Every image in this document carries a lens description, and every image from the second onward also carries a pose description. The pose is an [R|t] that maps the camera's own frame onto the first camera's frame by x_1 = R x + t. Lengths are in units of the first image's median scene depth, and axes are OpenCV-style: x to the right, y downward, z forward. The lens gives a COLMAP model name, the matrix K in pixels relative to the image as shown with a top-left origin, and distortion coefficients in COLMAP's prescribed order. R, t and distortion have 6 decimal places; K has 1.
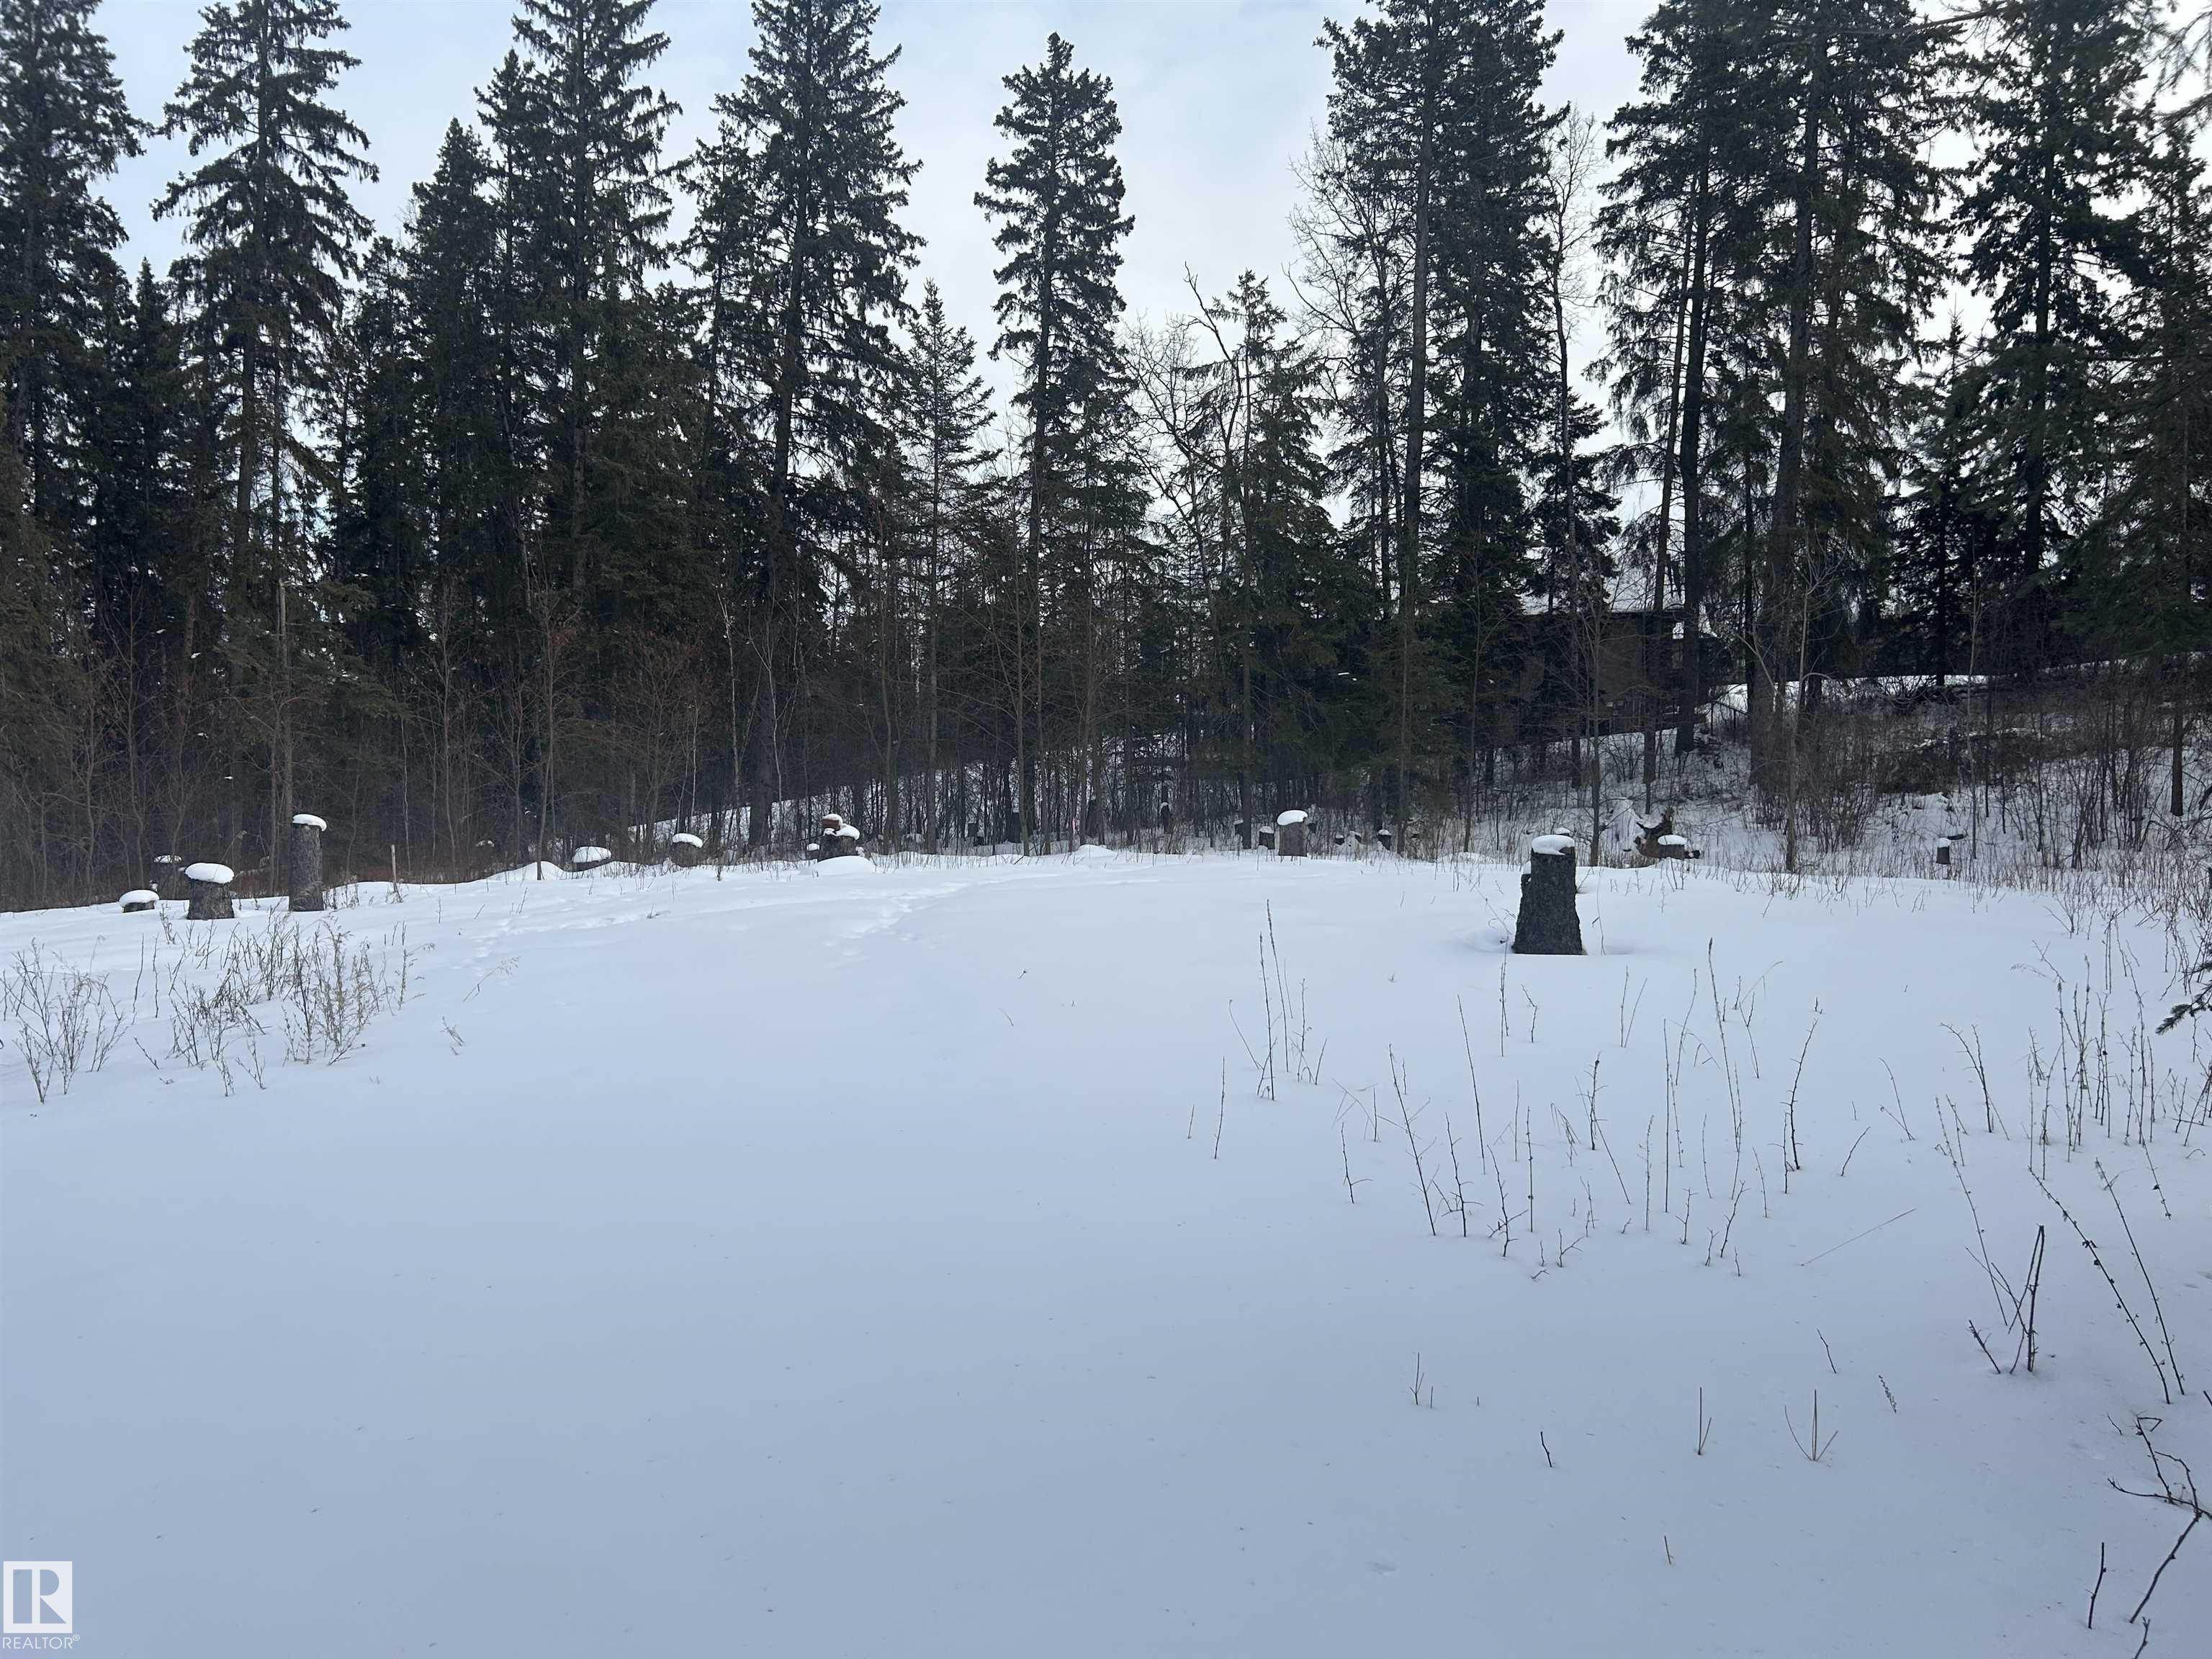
lens RADIAL K [[1644.2, 0, 1102.0], [0, 1644.2, 820.8], [0, 0, 1]] dist [0.039175, -0.045343]
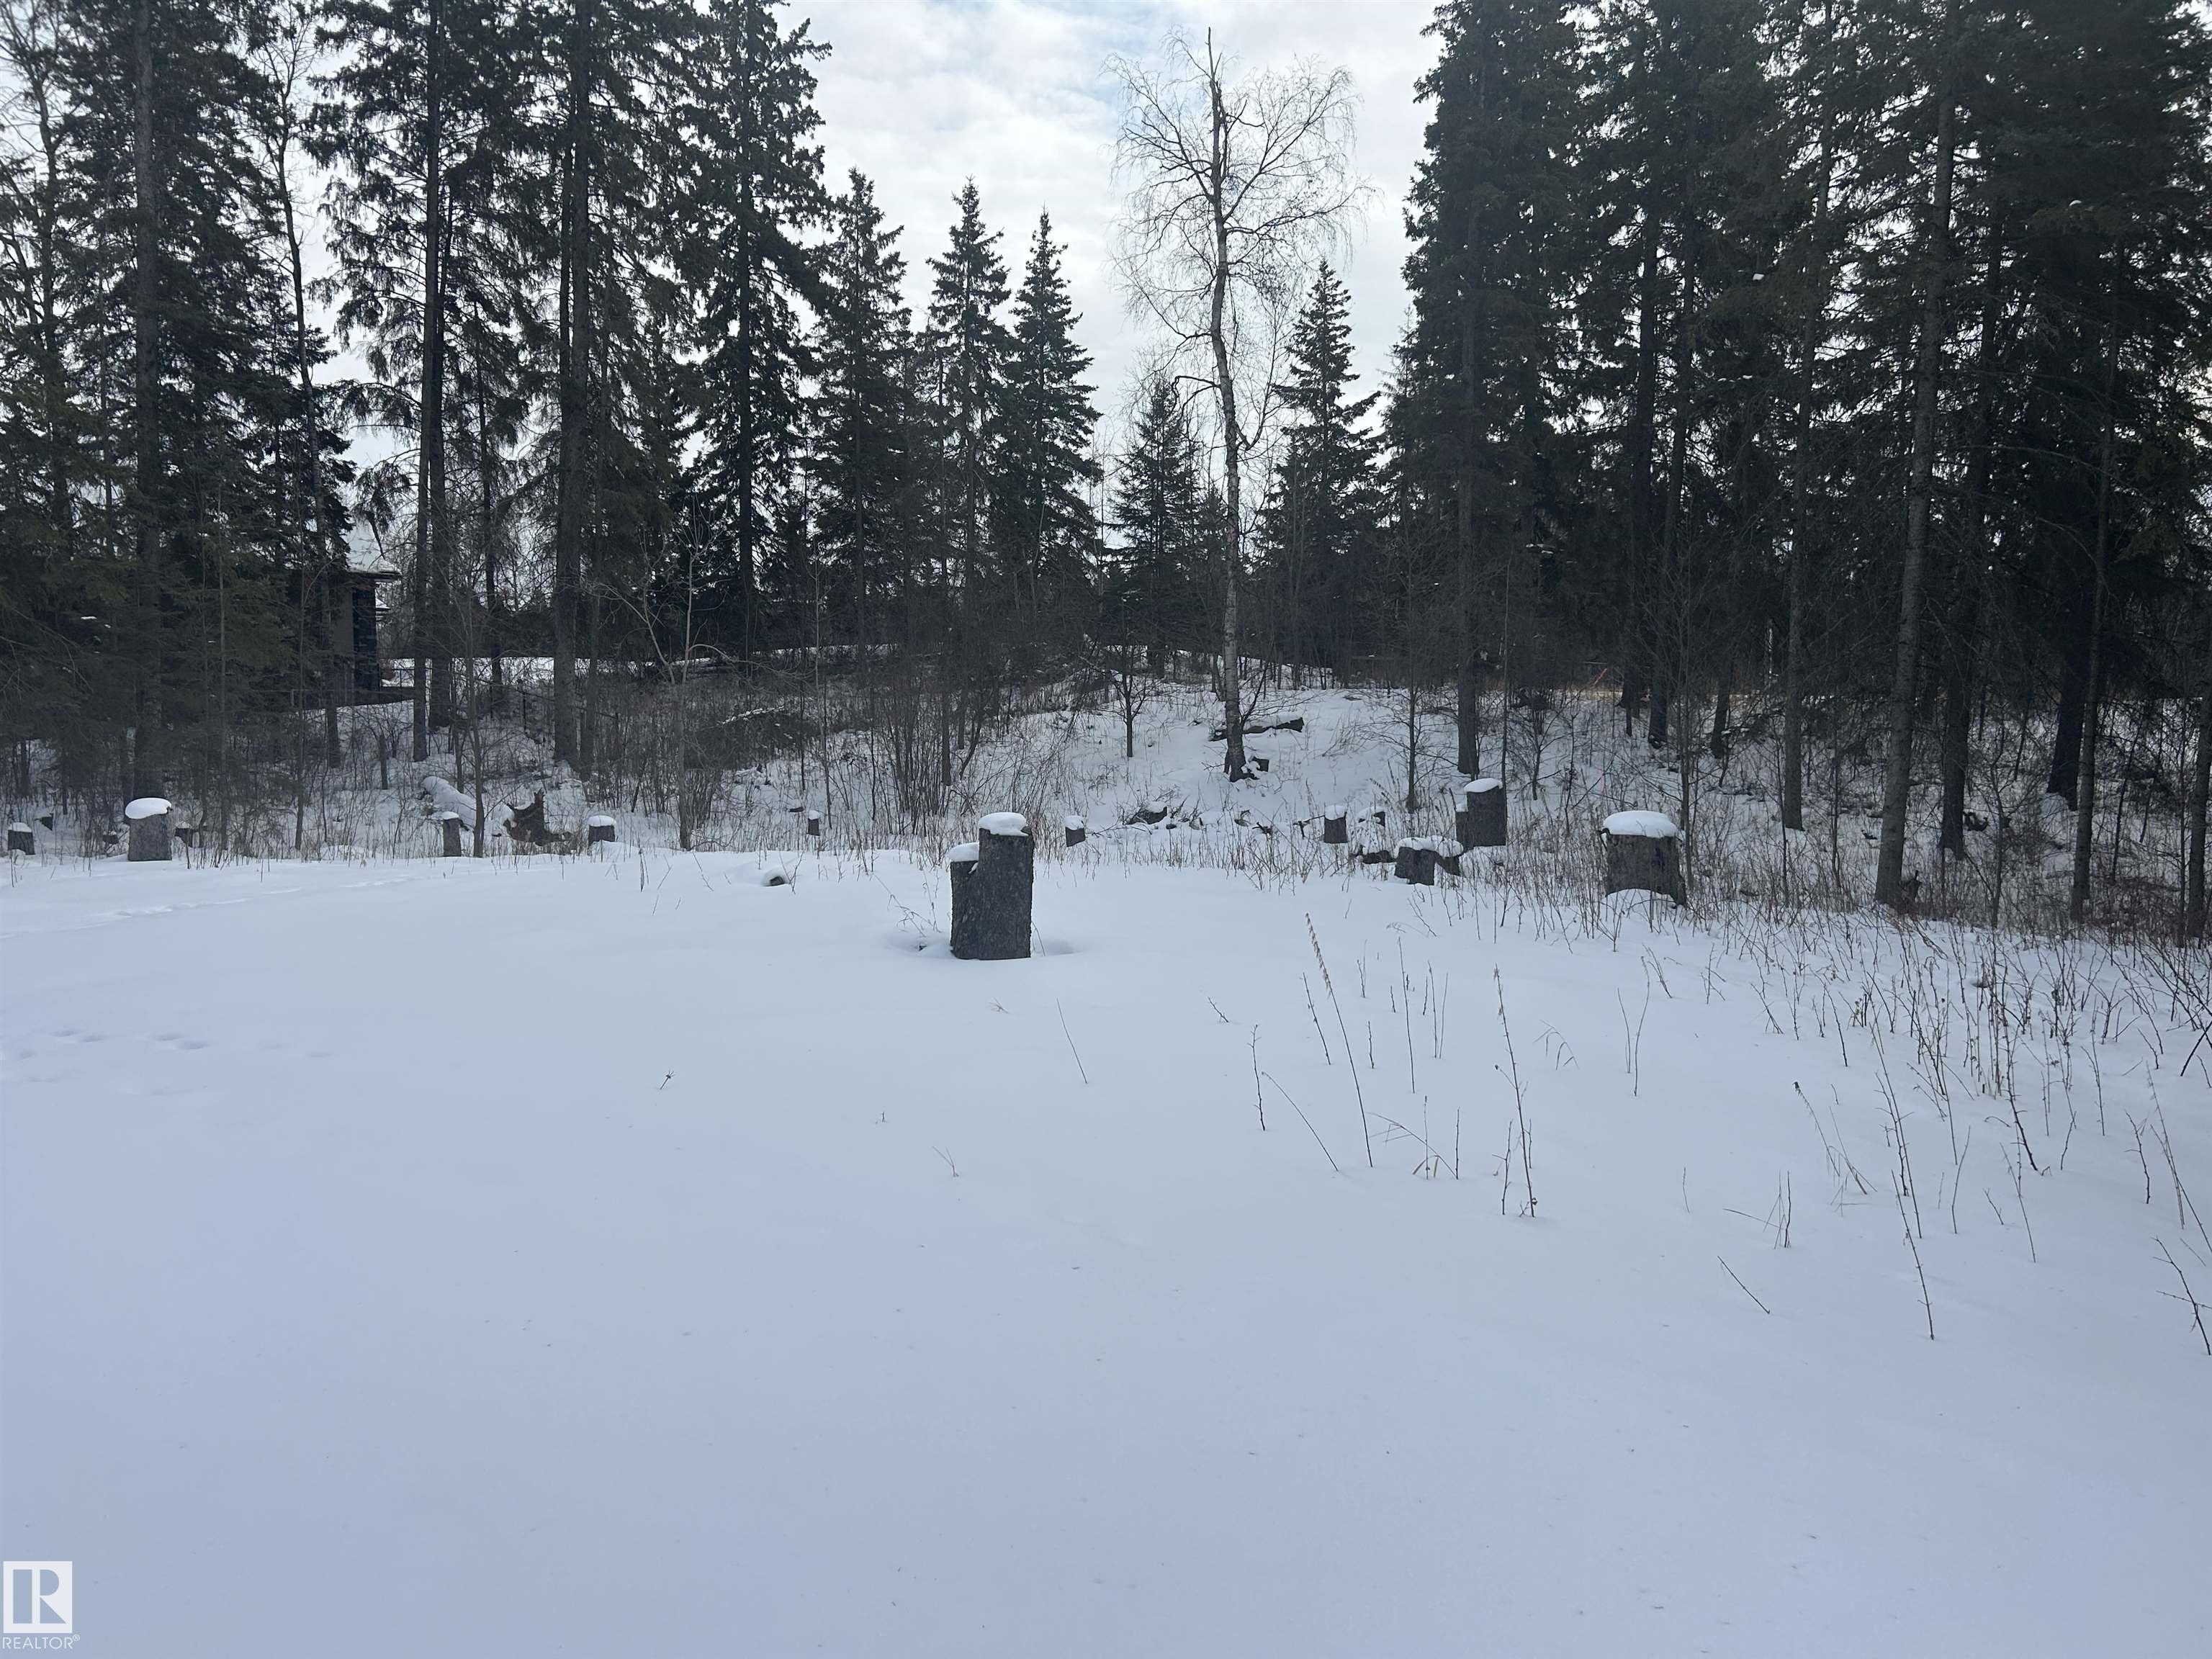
lens RADIAL K [[1644.2, 0, 1107.7], [0, 1644.2, 833.4], [0, 0, 1]] dist [0.039175, -0.045343]
pose [[0.686202, -0.039299, 0.726349, -0.062776], [0.025541, 0.999226, 0.029934, -0.000875], [-0.726963, -0.001989, 0.686674, 0.095299]]
